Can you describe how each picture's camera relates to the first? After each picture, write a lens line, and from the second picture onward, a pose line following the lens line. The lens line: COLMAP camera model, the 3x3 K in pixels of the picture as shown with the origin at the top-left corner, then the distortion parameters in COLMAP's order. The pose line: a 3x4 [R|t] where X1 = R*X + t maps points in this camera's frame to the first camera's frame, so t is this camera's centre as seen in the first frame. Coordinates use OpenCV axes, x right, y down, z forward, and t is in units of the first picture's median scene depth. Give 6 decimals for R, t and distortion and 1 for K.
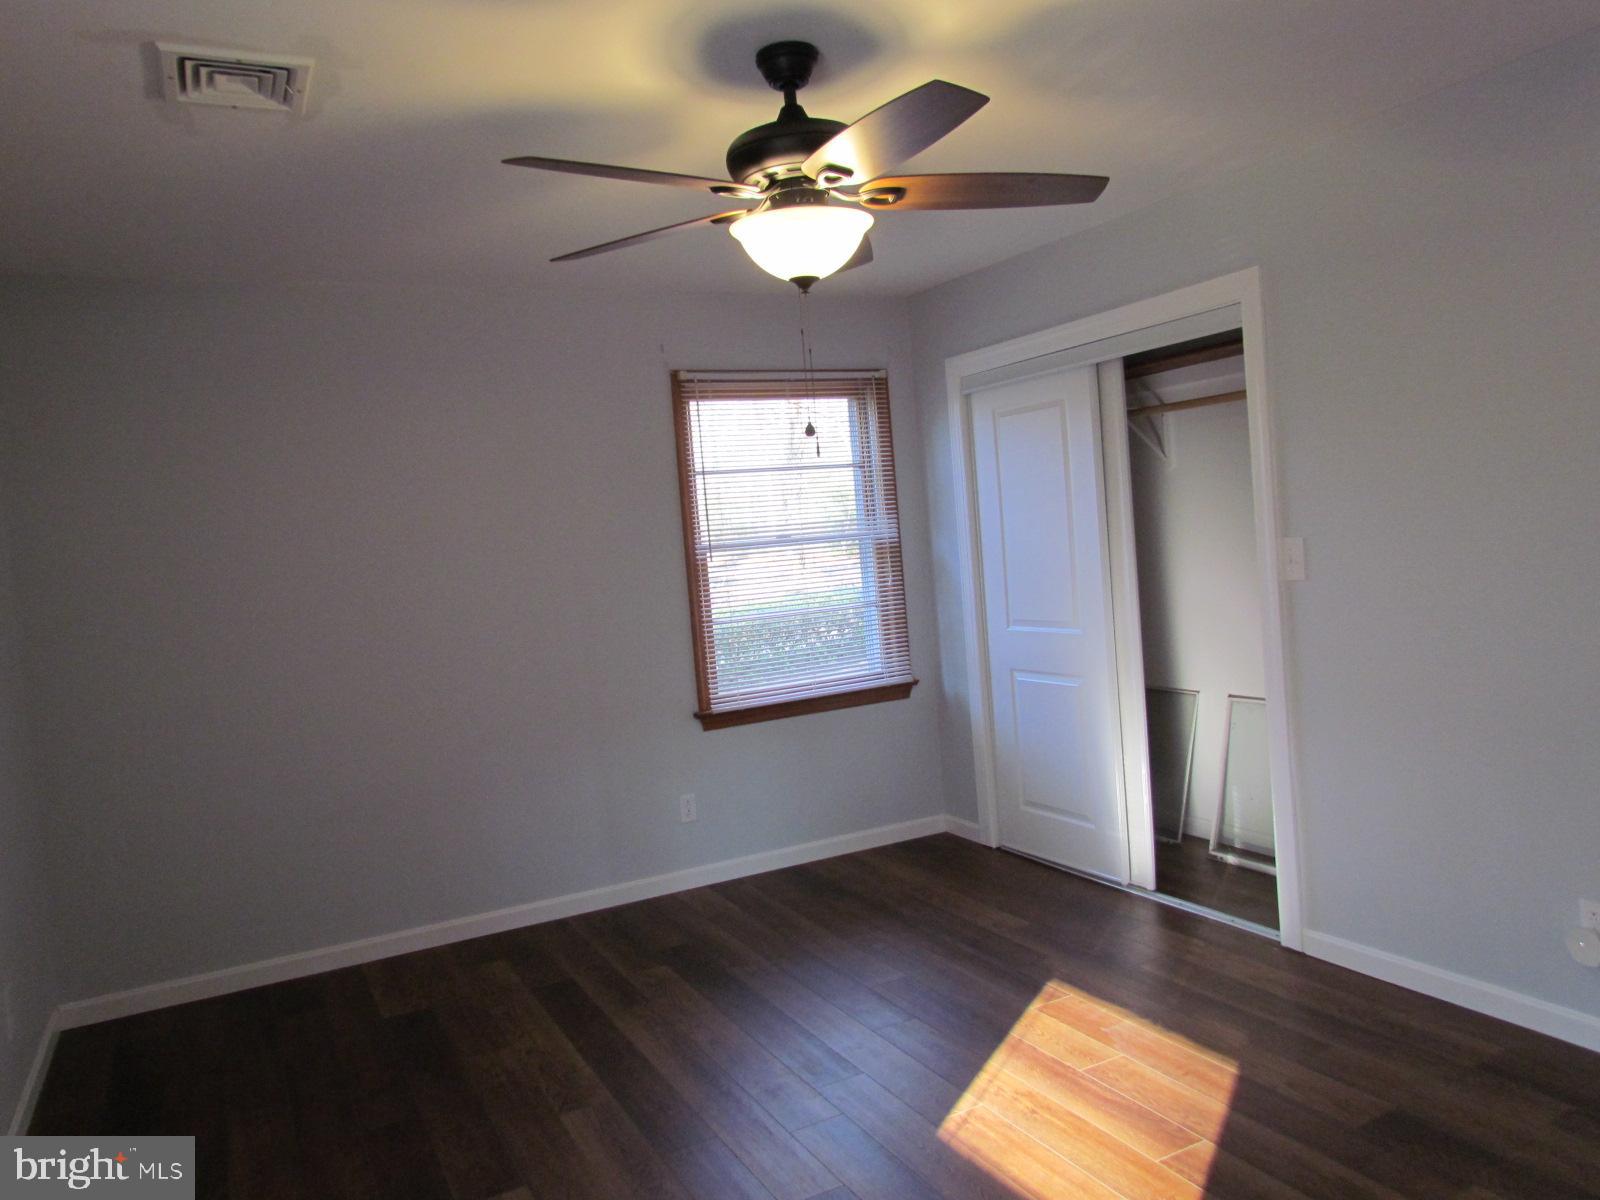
lens RADIAL K [[1151.0, 0, 799.3], [0, 1151.0, 591.4], [0, 0, 1]] dist [-0.033467, 0.029716]
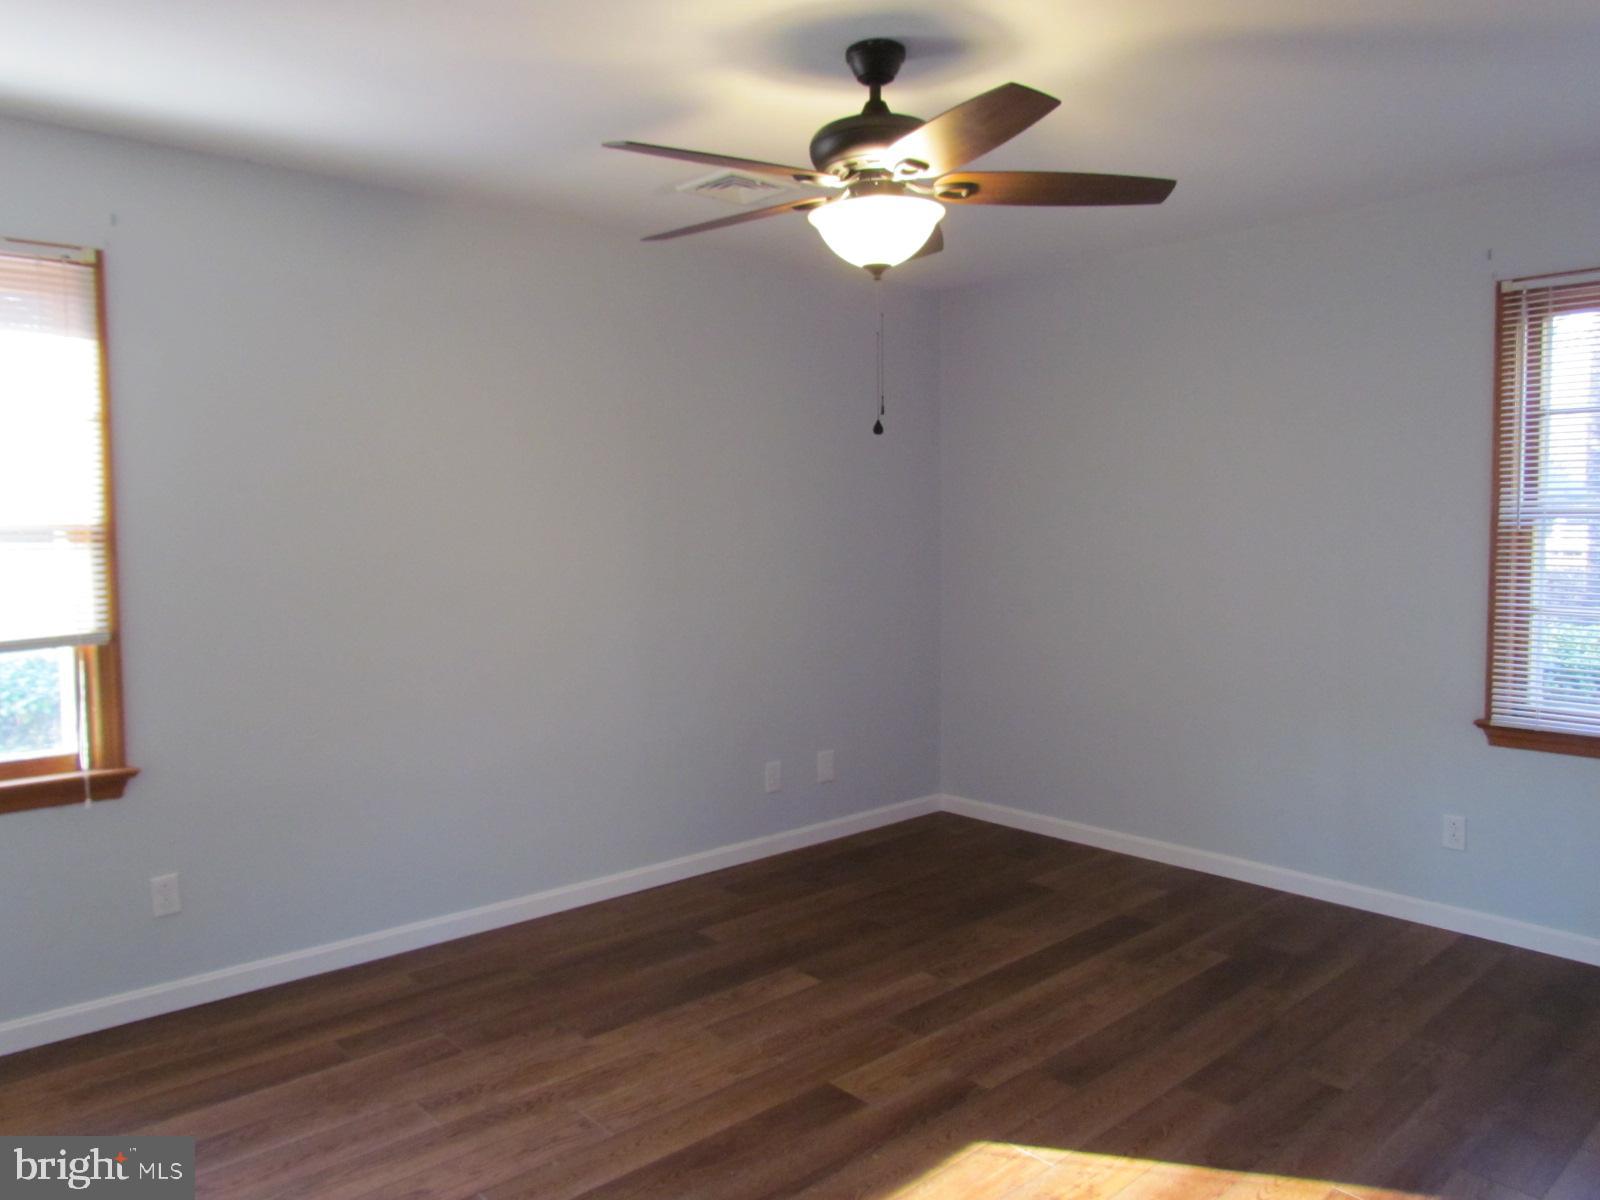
lens RADIAL K [[1151.0, 0, 799.3], [0, 1151.0, 591.4], [0, 0, 1]] dist [-0.033467, 0.029716]
pose [[0.243642, 0.136095, -0.960269, 0.598649], [-0.060097, 0.990322, 0.125107, -0.057794], [0.968001, 0.027228, 0.249463, 0.388545]]
